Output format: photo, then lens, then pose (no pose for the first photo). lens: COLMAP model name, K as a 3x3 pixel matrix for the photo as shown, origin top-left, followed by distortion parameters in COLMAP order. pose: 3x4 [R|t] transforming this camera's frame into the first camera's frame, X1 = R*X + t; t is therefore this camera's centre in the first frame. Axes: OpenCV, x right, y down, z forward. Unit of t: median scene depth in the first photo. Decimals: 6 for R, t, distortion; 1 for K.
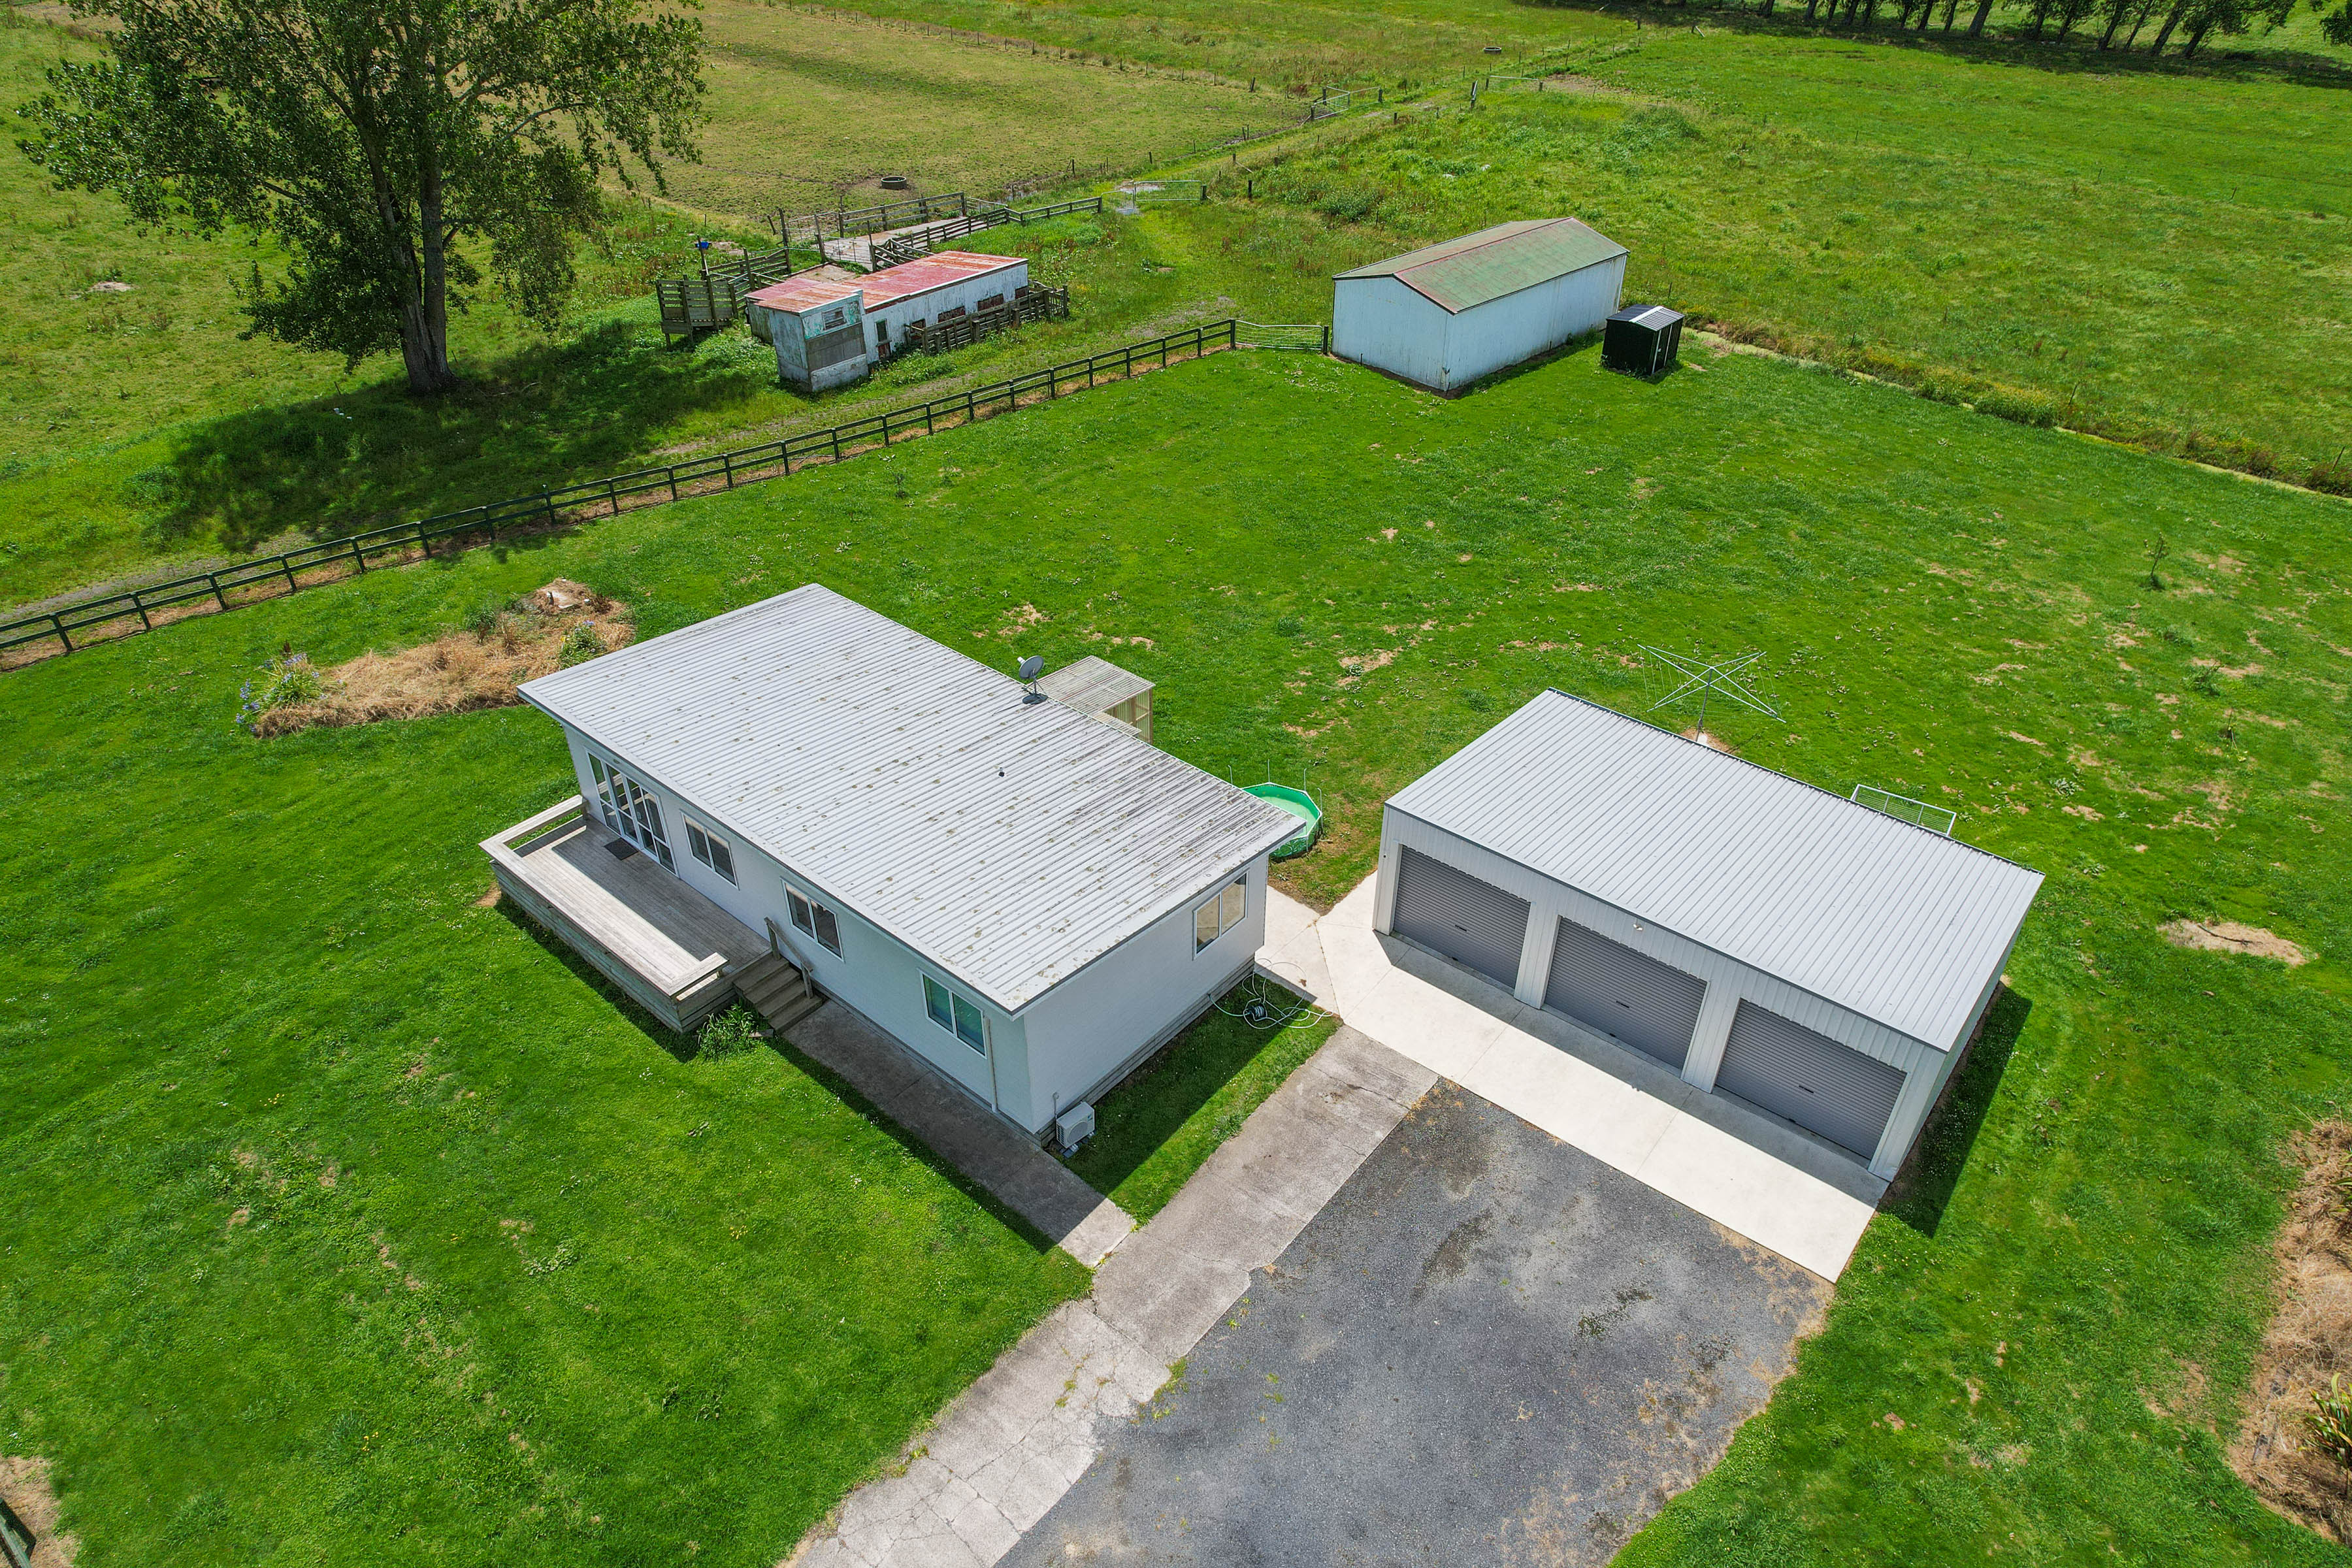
lens RADIAL K [[1502.0, 0, 1178.8], [0, 1502.0, 803.0], [0, 0, 1]] dist [-0.069375, 0.069465]
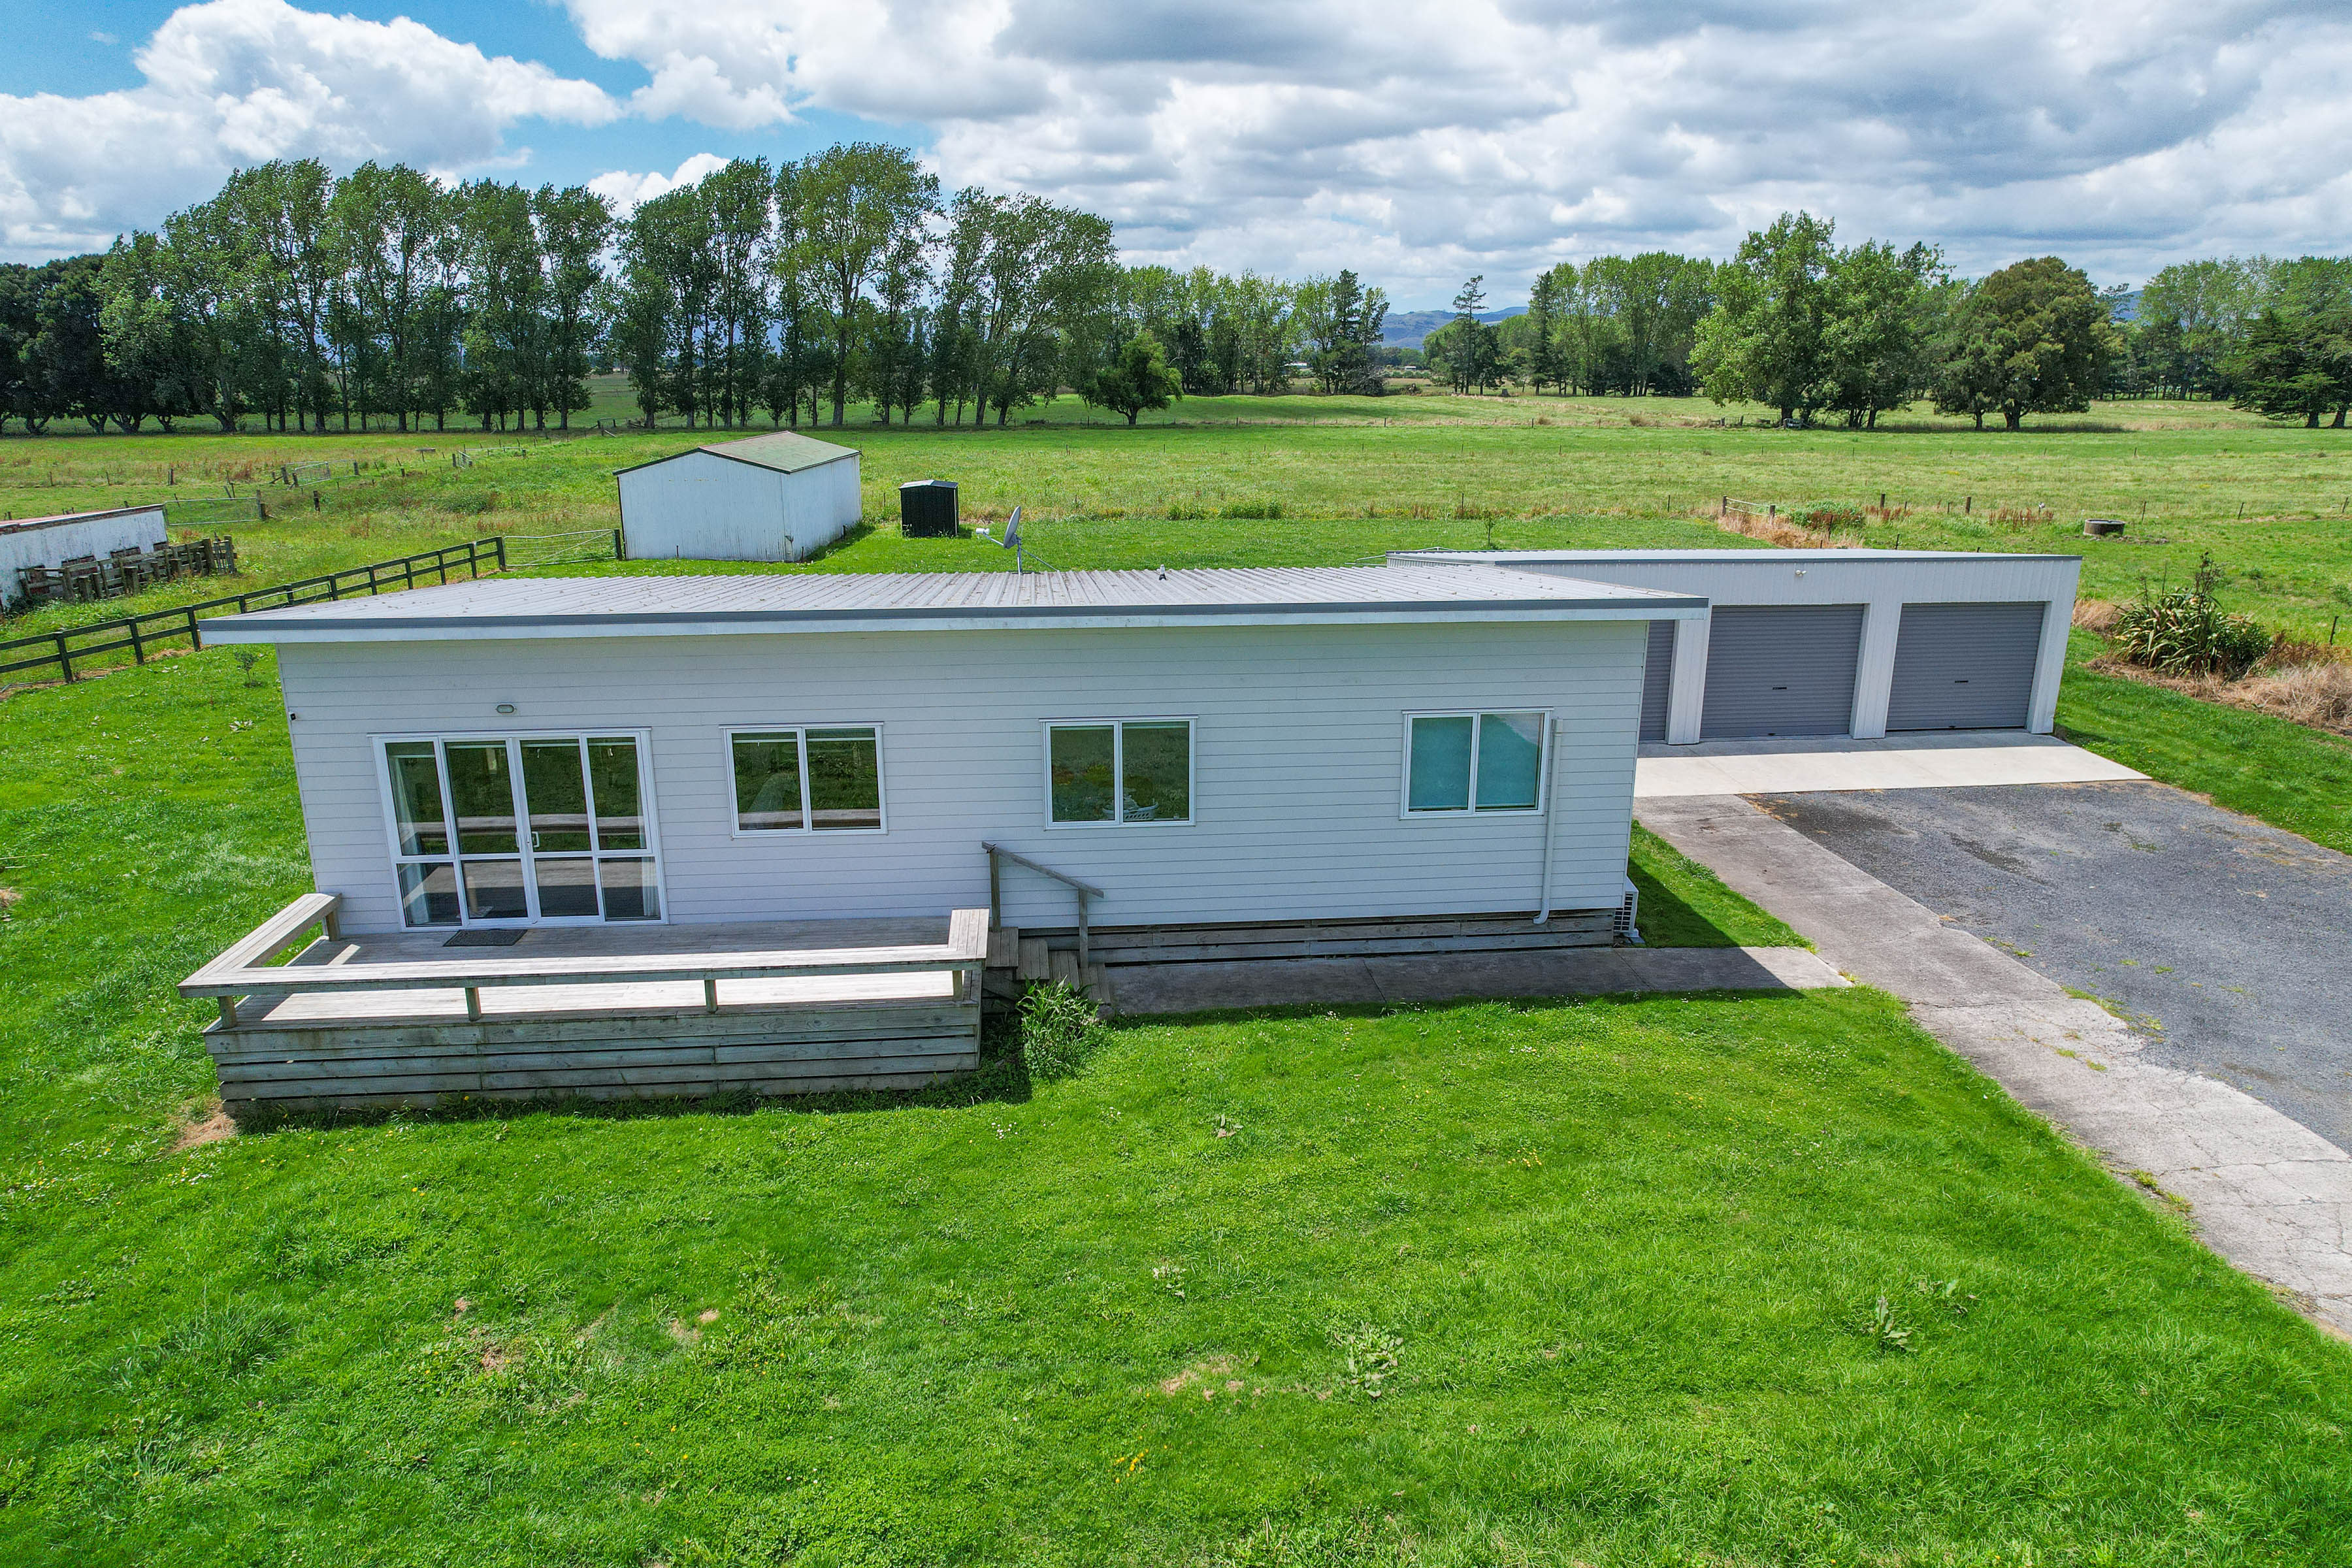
lens RADIAL K [[1502.0, 0, 1178.8], [0, 1502.0, 803.0], [0, 0, 1]] dist [-0.069375, 0.069465]
pose [[0.692372, -0.204766, 0.691875, -0.592265], [0.423733, 0.891510, -0.160188, 0.179041], [-0.584013, 0.404080, 0.704023, 0.561542]]
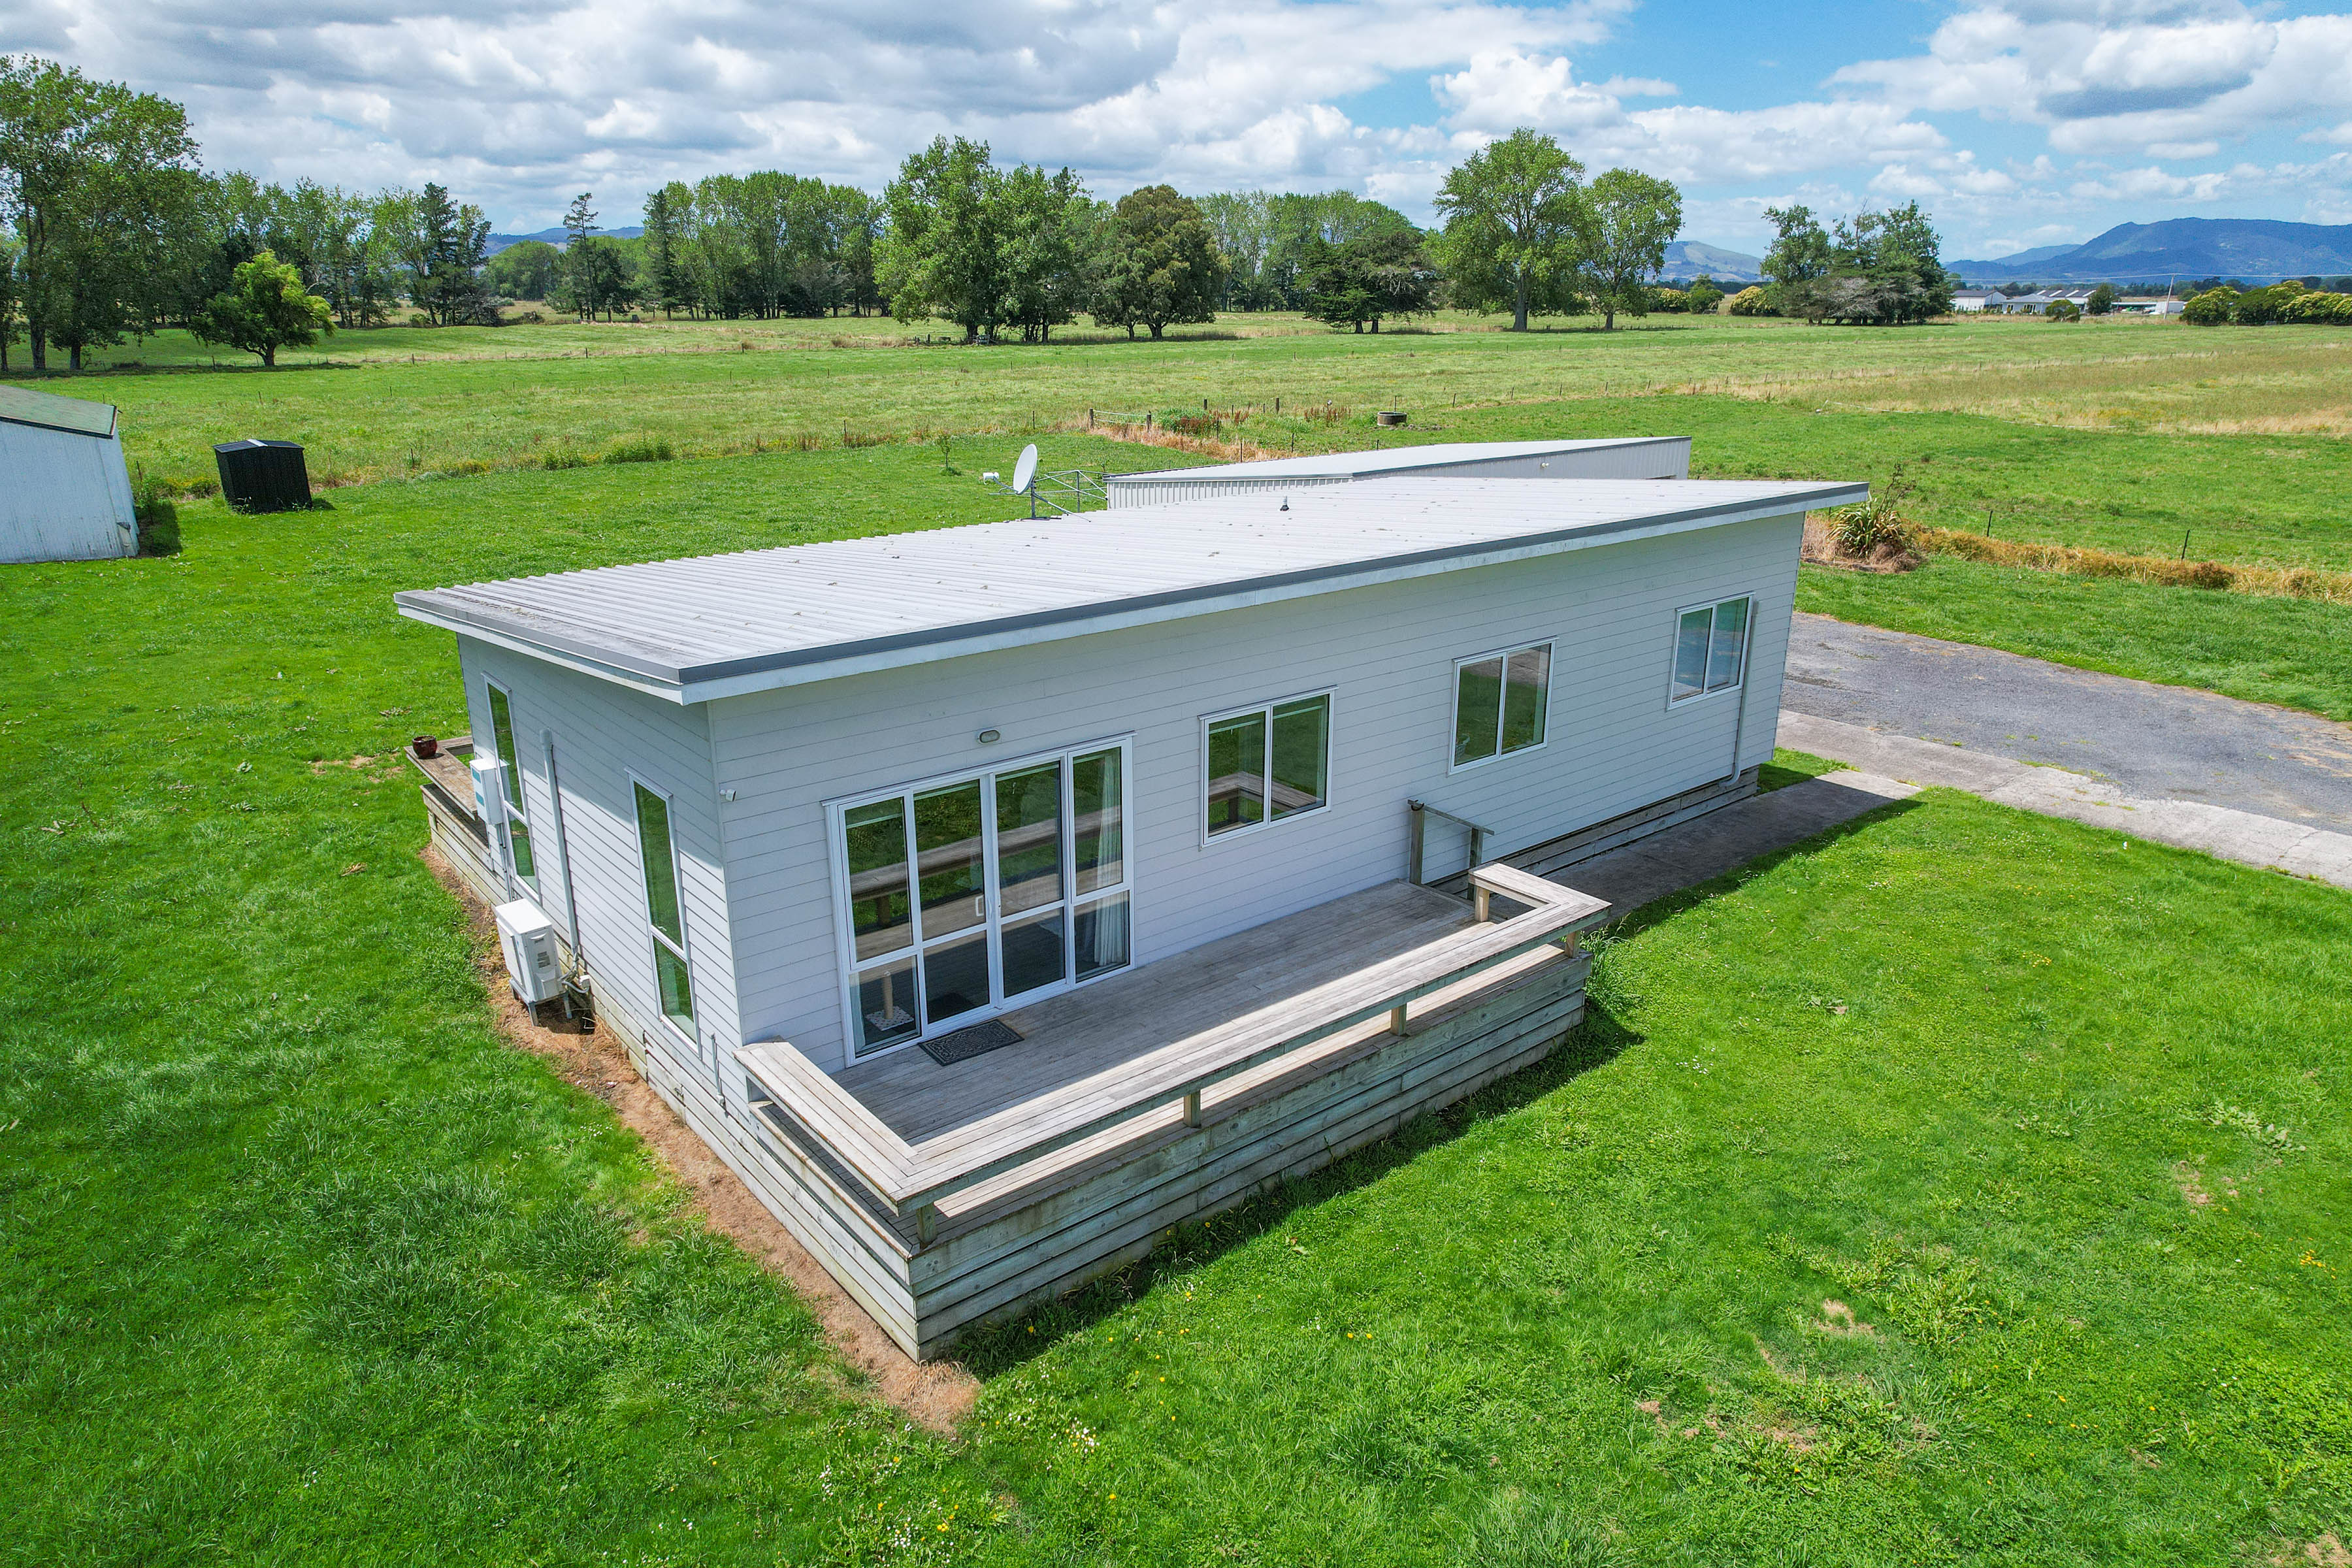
lens RADIAL K [[1502.0, 0, 1178.8], [0, 1502.0, 803.0], [0, 0, 1]] dist [-0.069375, 0.069465]
pose [[0.179405, -0.324519, 0.928709, -0.750981], [0.578903, 0.798102, 0.167050, -0.051212], [-0.795415, 0.507662, 0.331049, 0.882092]]
